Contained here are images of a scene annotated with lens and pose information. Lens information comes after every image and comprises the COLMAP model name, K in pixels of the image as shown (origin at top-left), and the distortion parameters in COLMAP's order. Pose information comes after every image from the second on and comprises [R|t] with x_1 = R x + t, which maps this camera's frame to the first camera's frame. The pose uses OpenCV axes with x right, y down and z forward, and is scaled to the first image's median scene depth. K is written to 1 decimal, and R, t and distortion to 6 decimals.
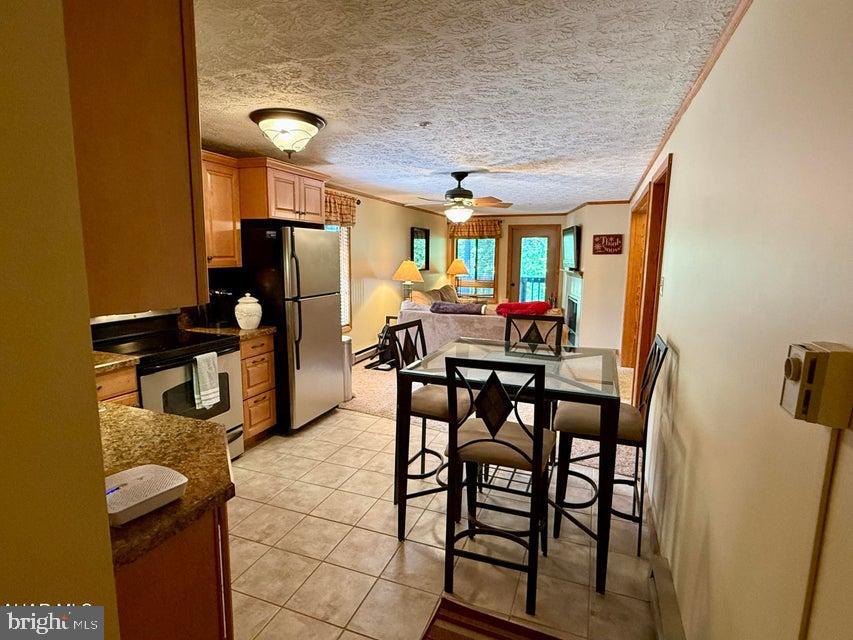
lens RADIAL K [[450.7, 0, 426.5], [0, 450.7, 320.0], [0, 0, 1]] dist [-0.003160, -0.000017]
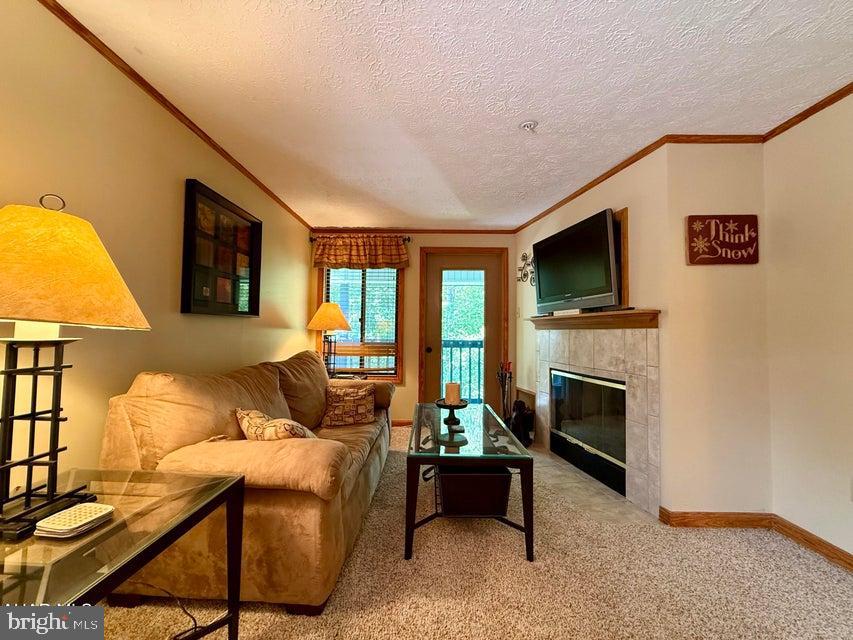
lens RADIAL K [[339.0, 0, 424.2], [0, 339.0, 319.6], [0, 0, 1]] dist [0.000585, -0.000459]
pose [[0.941760, 0.017783, 0.335814, 0.057117], [0.042304, 0.984403, -0.170765, -0.059279], [-0.333613, 0.175026, 0.926320, 0.829855]]
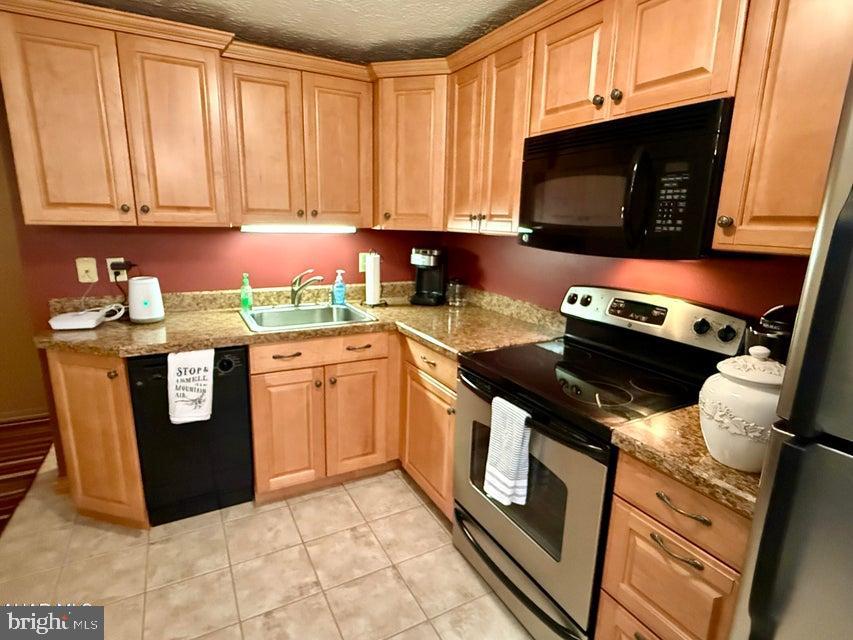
lens RADIAL K [[450.7, 0, 426.5], [0, 450.7, 320.0], [0, 0, 1]] dist [-0.003160, -0.000017]
pose [[-0.646699, 0.143767, -0.749073, -0.024779], [-0.140886, 0.942663, 0.302553, -0.068495], [0.749621, 0.301195, -0.589365, 0.519814]]
